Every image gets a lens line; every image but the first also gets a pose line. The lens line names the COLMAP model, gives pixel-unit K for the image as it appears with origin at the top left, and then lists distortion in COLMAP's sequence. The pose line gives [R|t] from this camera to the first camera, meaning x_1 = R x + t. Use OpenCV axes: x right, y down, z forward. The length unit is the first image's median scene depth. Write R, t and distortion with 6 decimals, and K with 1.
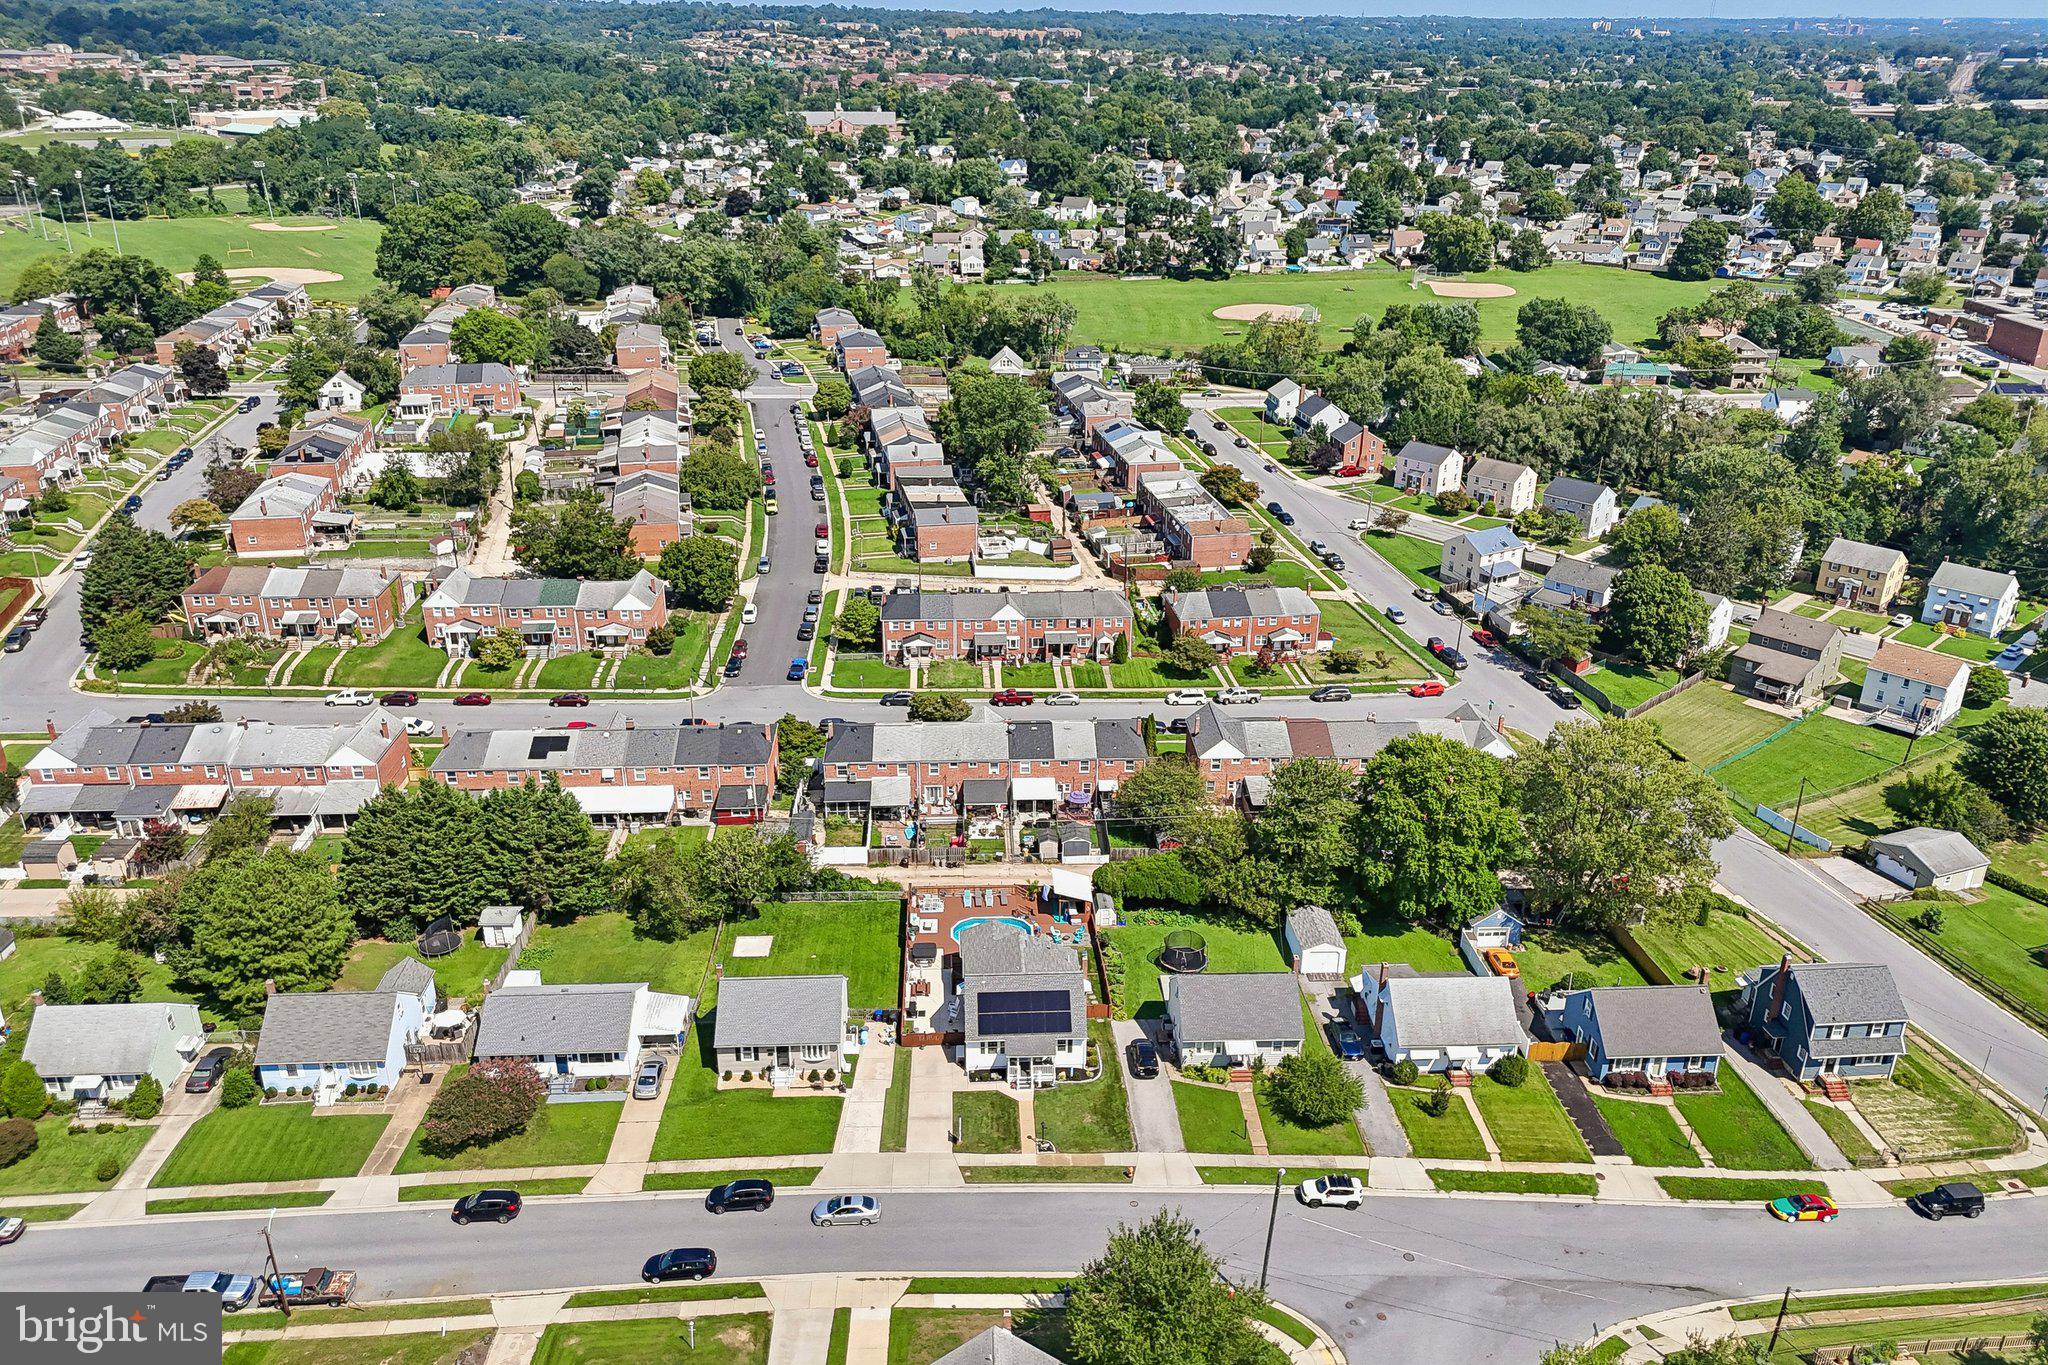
lens RADIAL K [[1513.5, 0, 1017.4], [0, 1513.5, 685.2], [0, 0, 1]] dist [0.077123, -0.078448]
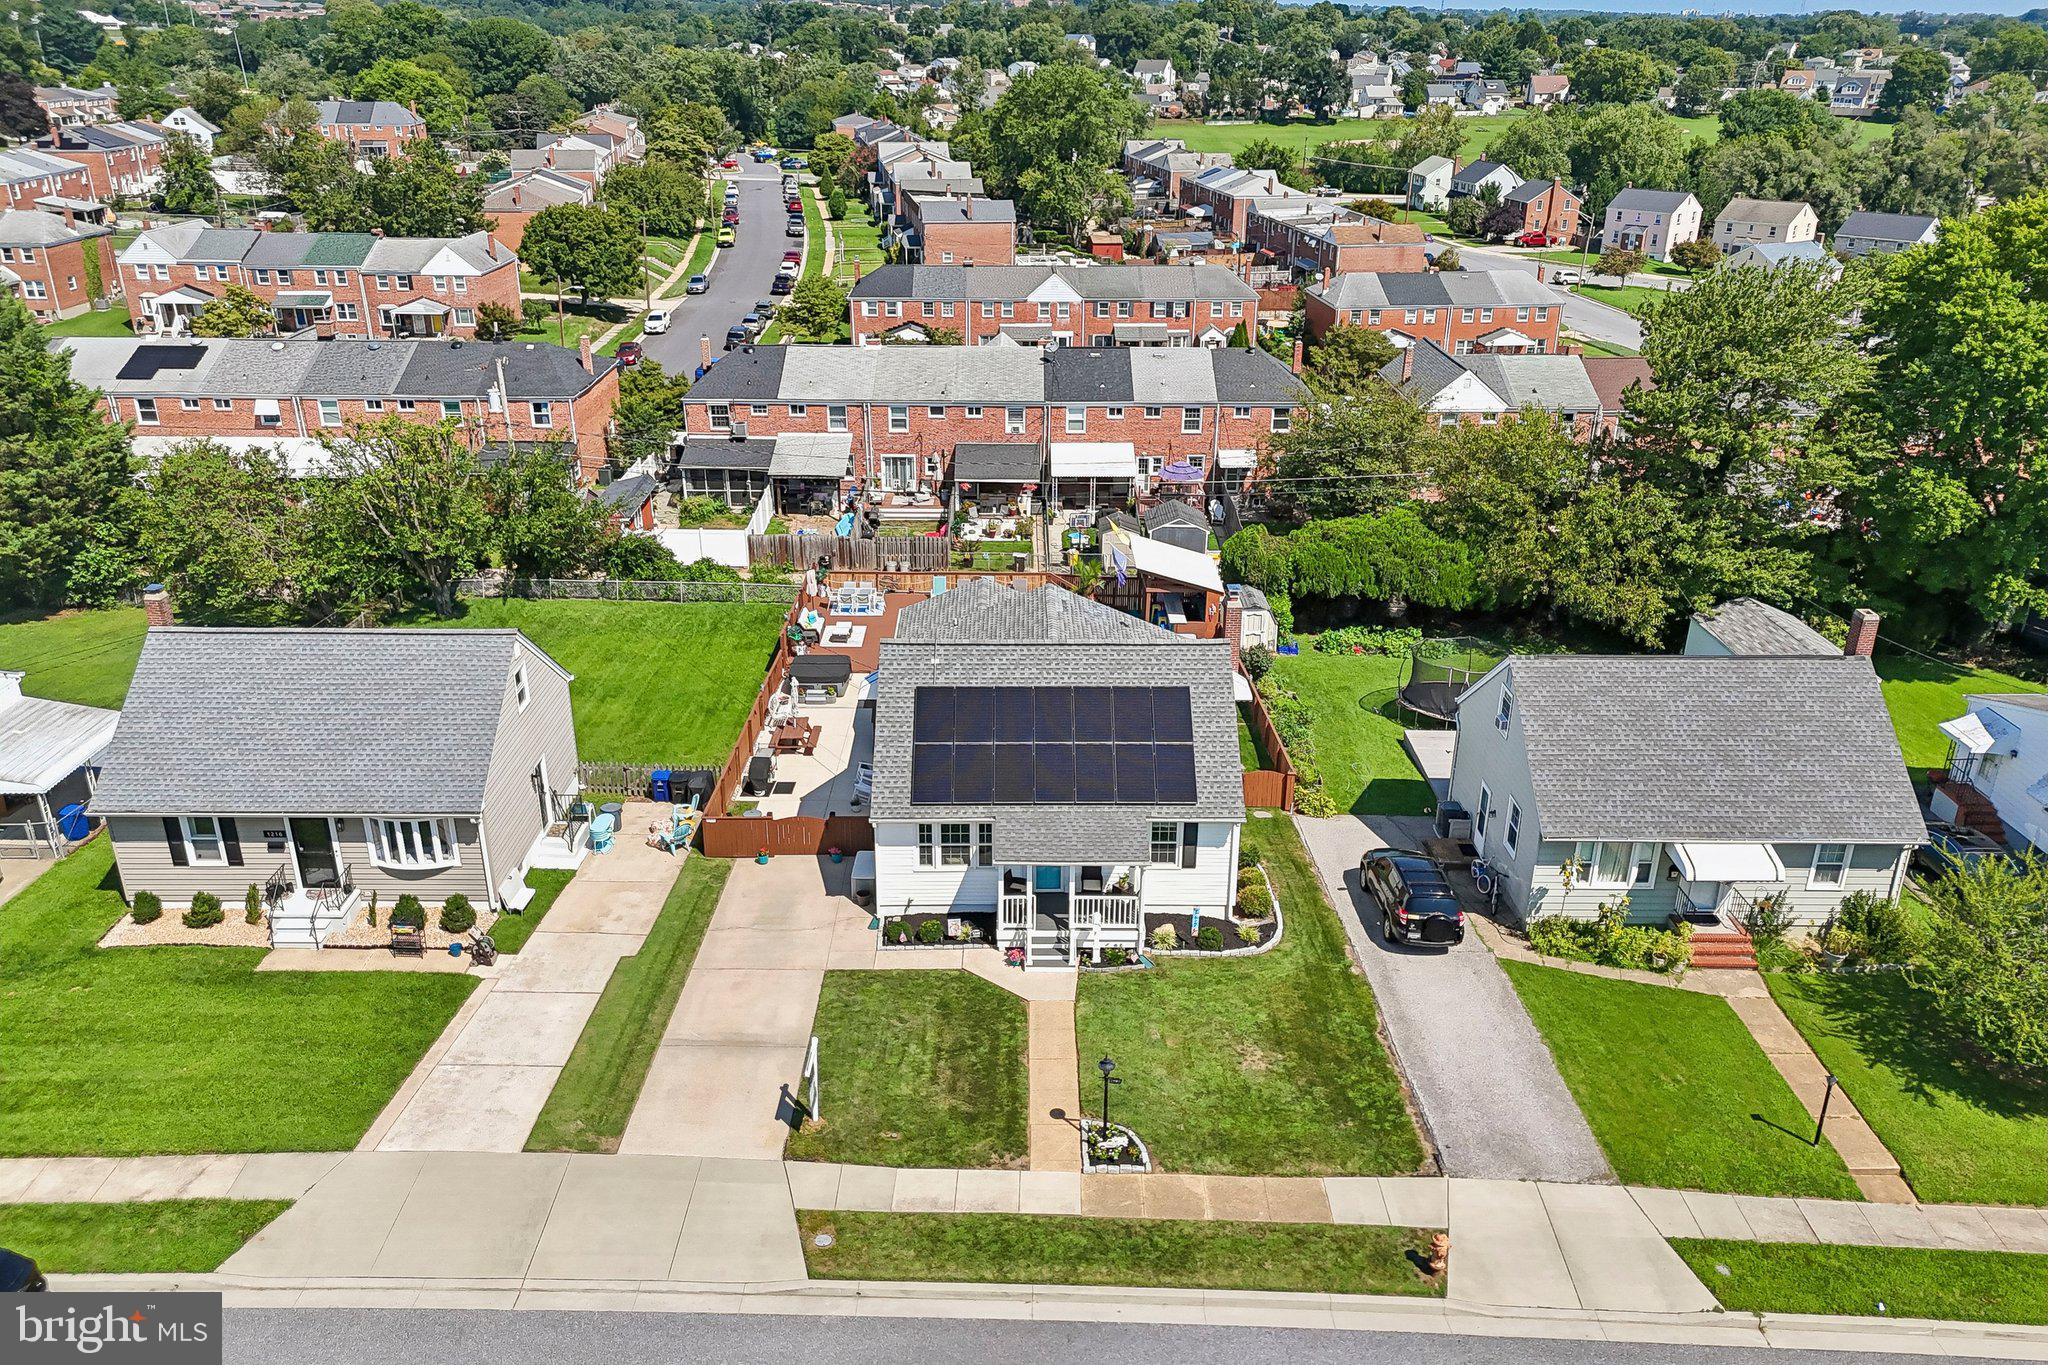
lens RADIAL K [[1513.5, 0, 1019.5], [0, 1513.5, 681.1], [0, 0, 1]] dist [0.077123, -0.078448]
pose [[0.999157, 0.017035, -0.037338, 0.008024], [-0.017317, 0.999824, -0.007235, 0.175892], [0.037208, 0.007875, 0.999277, 0.576036]]
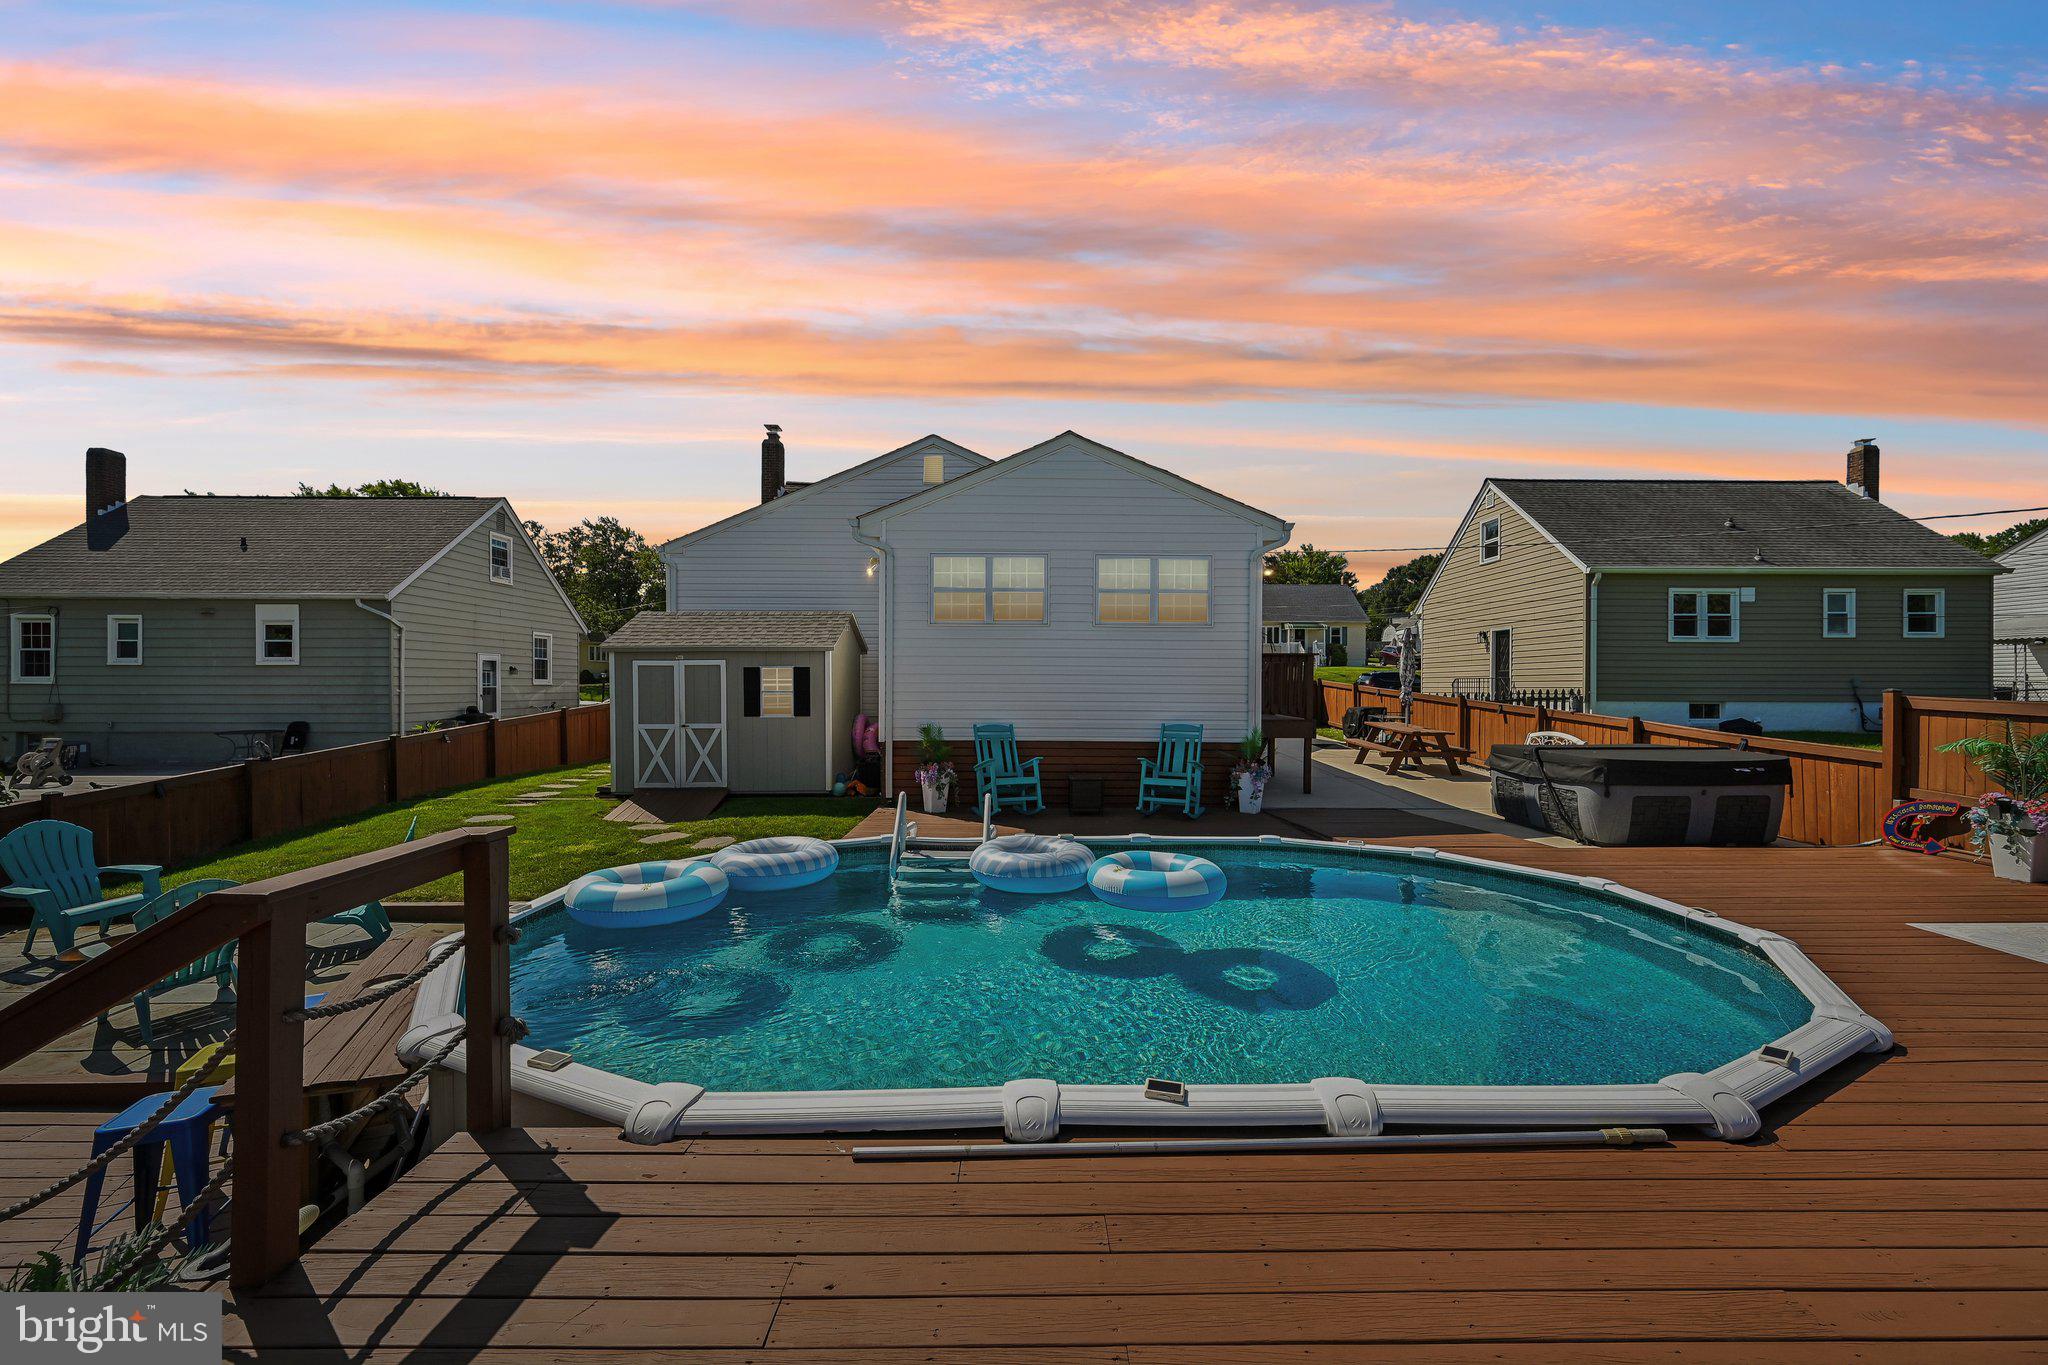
lens RADIAL K [[807.5, 0, 1033.7], [0, 807.5, 690.0], [0, 0, 1]] dist [0.000878, -0.001494]
pose [[-0.999667, -0.007378, 0.024744, -0.013991], [0.003217, 0.915254, 0.402865, 0.138637], [-0.025619, 0.402811, -0.914925, 1.031701]]
